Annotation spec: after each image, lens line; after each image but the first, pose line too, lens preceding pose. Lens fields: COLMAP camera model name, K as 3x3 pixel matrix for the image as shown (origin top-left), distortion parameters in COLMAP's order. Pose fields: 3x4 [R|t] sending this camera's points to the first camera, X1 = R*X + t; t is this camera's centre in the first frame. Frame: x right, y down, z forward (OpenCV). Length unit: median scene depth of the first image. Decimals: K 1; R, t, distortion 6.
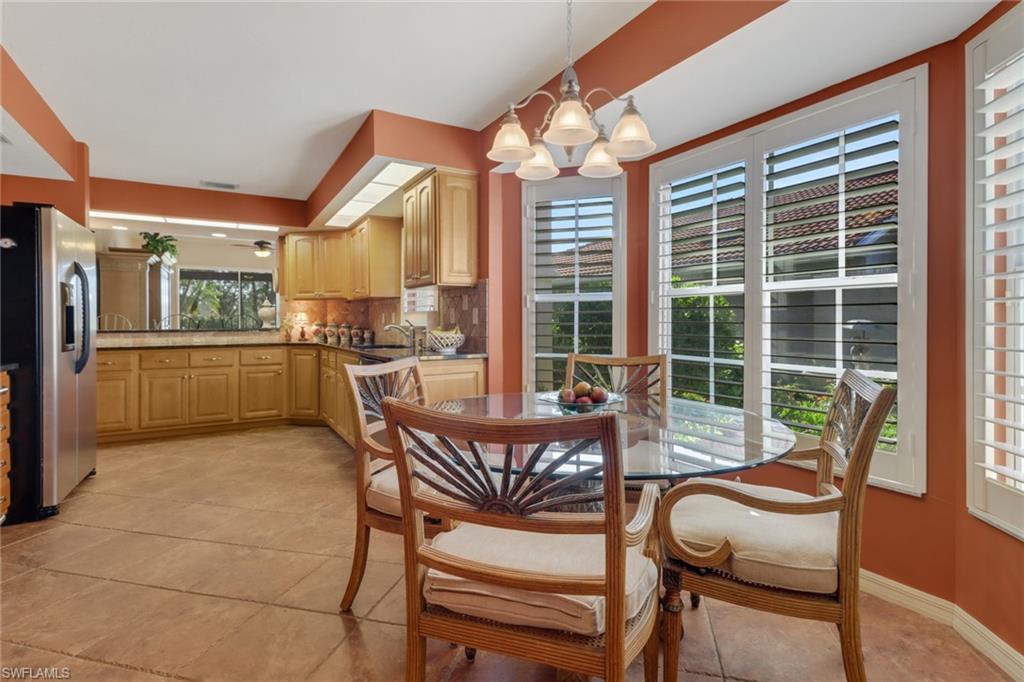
lens RADIAL K [[496.7, 0, 511.1], [0, 496.7, 320.9], [0, 0, 1]] dist [0.034688, -0.011930]
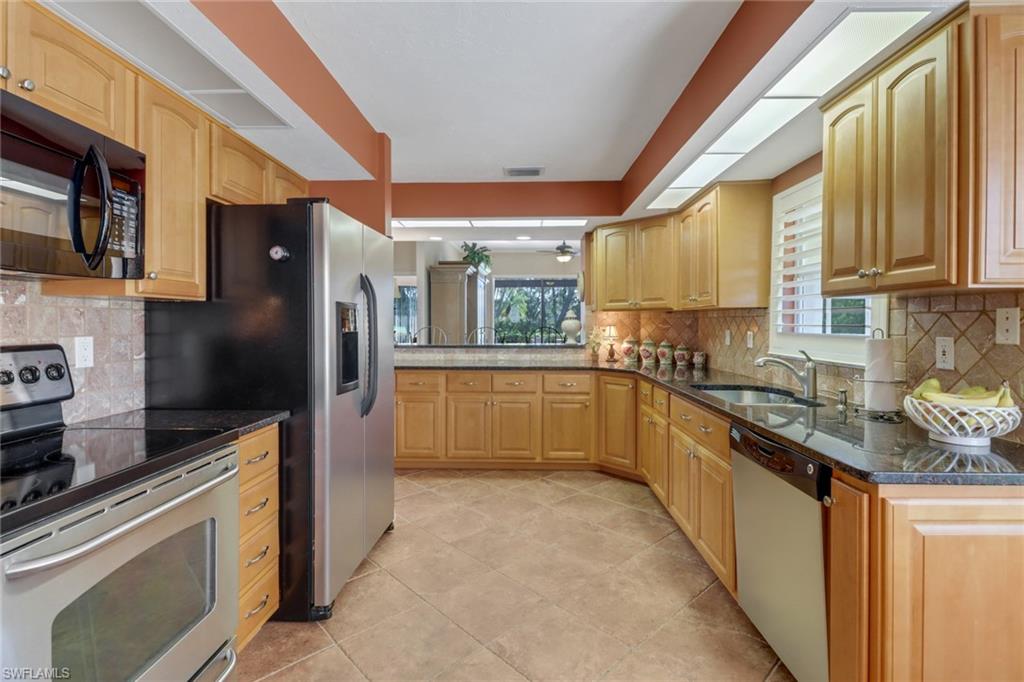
lens RADIAL K [[496.7, 0, 511.1], [0, 496.7, 320.9], [0, 0, 1]] dist [0.034688, -0.011930]
pose [[0.847902, 0.003502, -0.530142, -0.151367], [-0.004666, 0.999989, -0.000858, -0.026953], [0.530133, 0.003201, 0.847908, 0.276723]]
